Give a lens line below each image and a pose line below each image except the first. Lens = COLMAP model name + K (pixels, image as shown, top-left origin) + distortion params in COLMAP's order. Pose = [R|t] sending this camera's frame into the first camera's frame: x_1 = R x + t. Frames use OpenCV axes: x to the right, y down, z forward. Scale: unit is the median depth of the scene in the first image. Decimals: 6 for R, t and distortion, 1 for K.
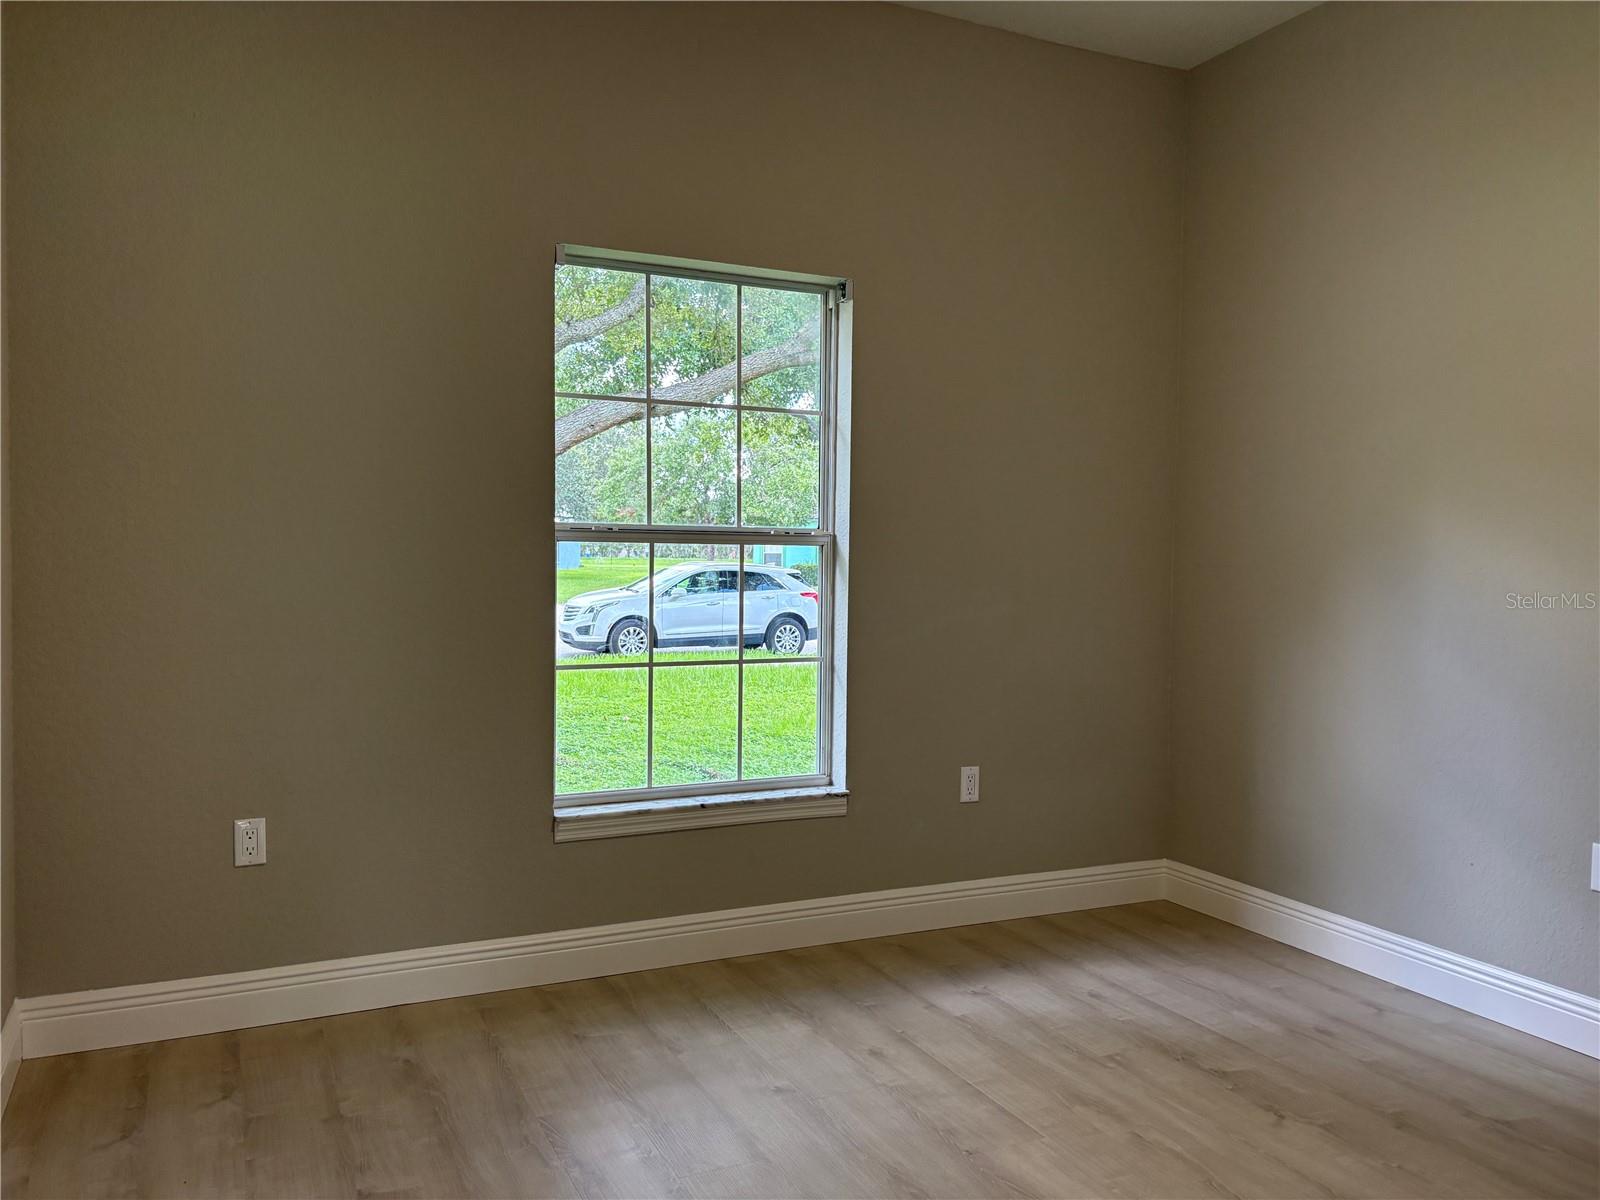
lens RADIAL K [[1204.9, 0, 800.0], [0, 1204.9, 600.0], [0, 0, 1]] dist [0.010250, 0.006295]
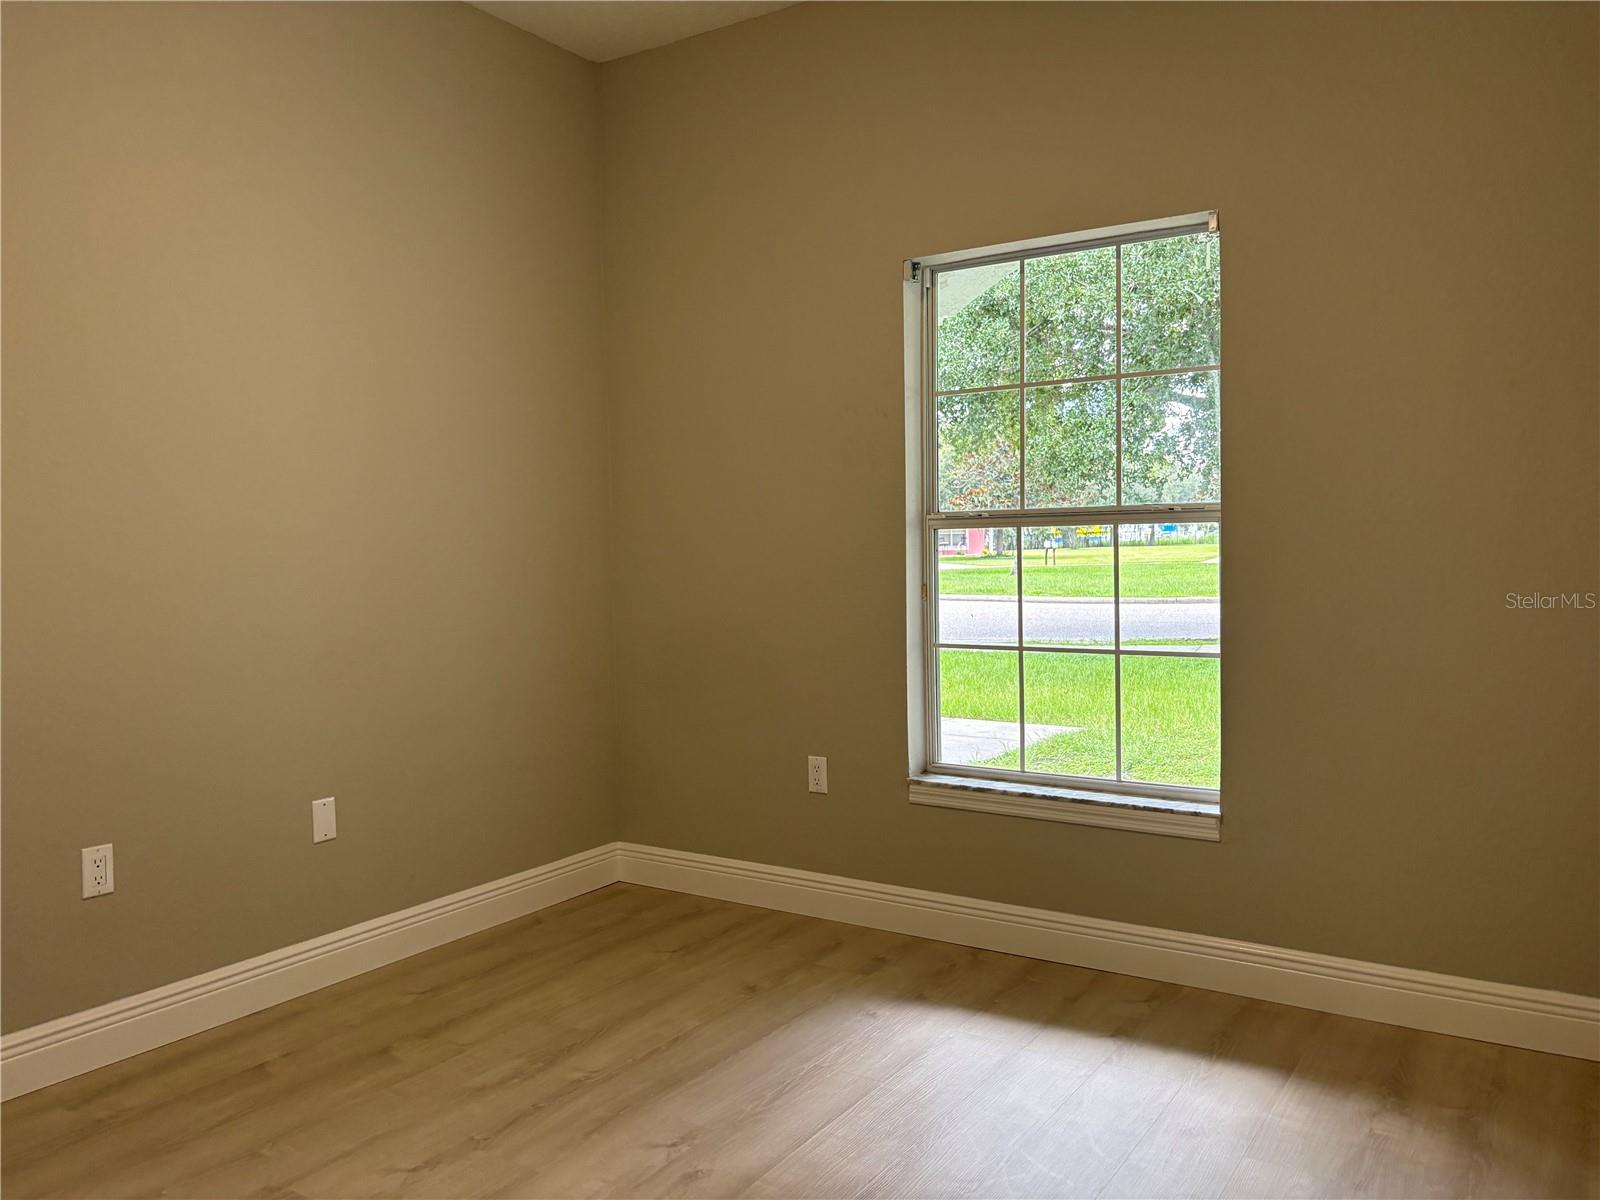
lens RADIAL K [[1265.8, 0, 800.0], [0, 1265.8, 600.0], [0, 0, 1]] dist [0.007833, 0.003711]
pose [[0.506608, 0.020809, -0.861925, 0.687273], [-0.007925, 0.999779, 0.019479, -0.005679], [0.862140, -0.003037, 0.506661, 0.314100]]
